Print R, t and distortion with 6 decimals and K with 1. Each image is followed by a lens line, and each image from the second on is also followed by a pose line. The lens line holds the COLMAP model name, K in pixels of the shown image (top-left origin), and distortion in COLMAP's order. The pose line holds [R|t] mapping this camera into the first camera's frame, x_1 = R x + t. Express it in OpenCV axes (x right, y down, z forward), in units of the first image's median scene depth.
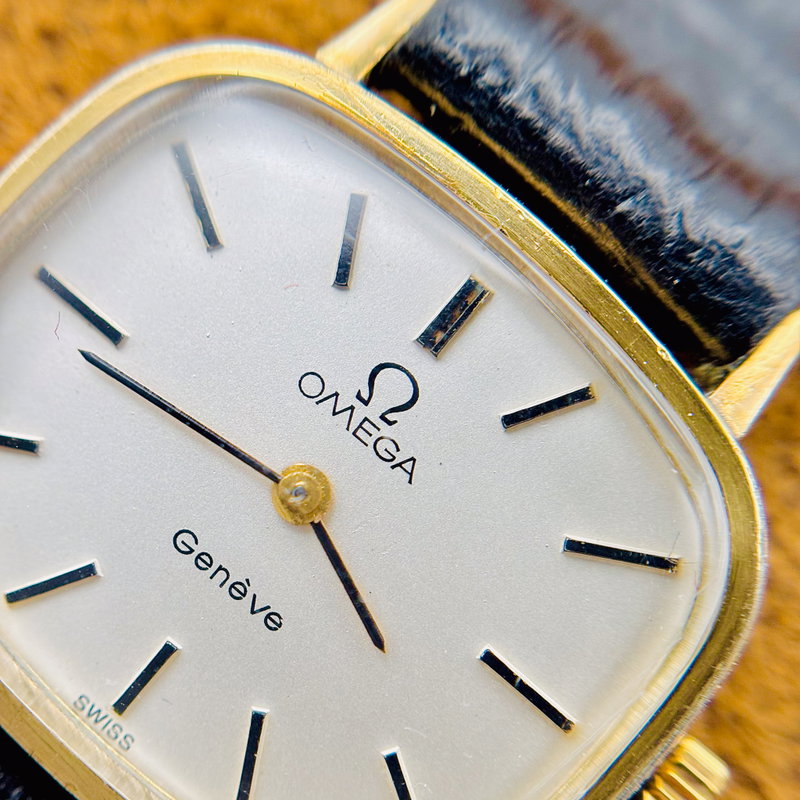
lens RADIAL K [[1996.6, 0, 373.3], [0, 1996.6, 414.8], [0, 0, 1]] dist [0.628298, 0.000000]
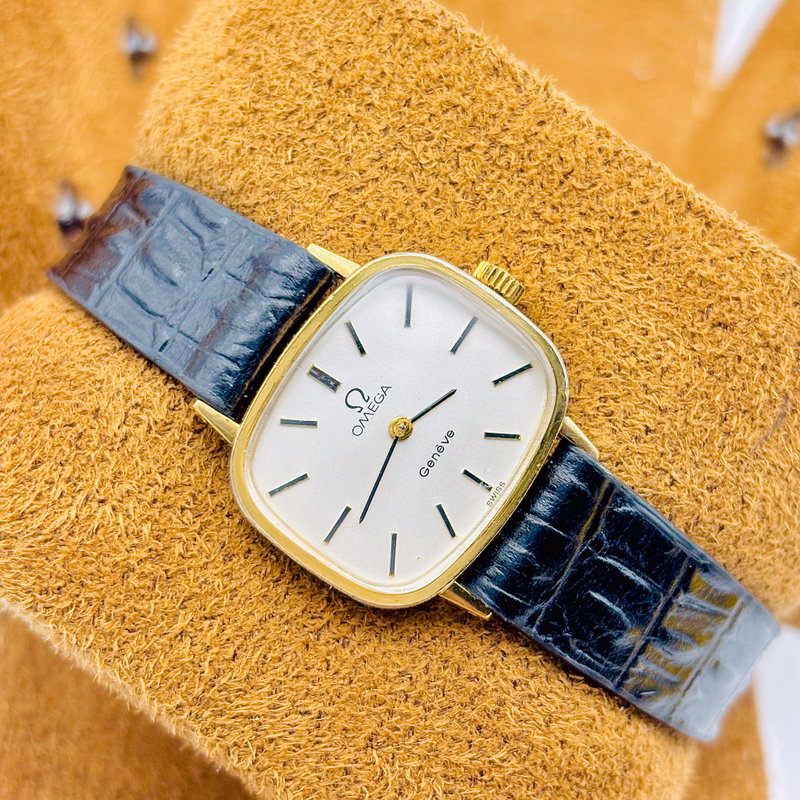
lens RADIAL K [[1996.6, 0, 401.3], [0, 1996.6, 406.9], [0, 0, 1]] dist [0.628298, 0.000000]
pose [[-0.120946, -0.987177, 0.104177, -0.277189], [0.989884, -0.112100, 0.086969, -0.179557], [-0.074176, 0.113642, 0.990749, -1.559179]]
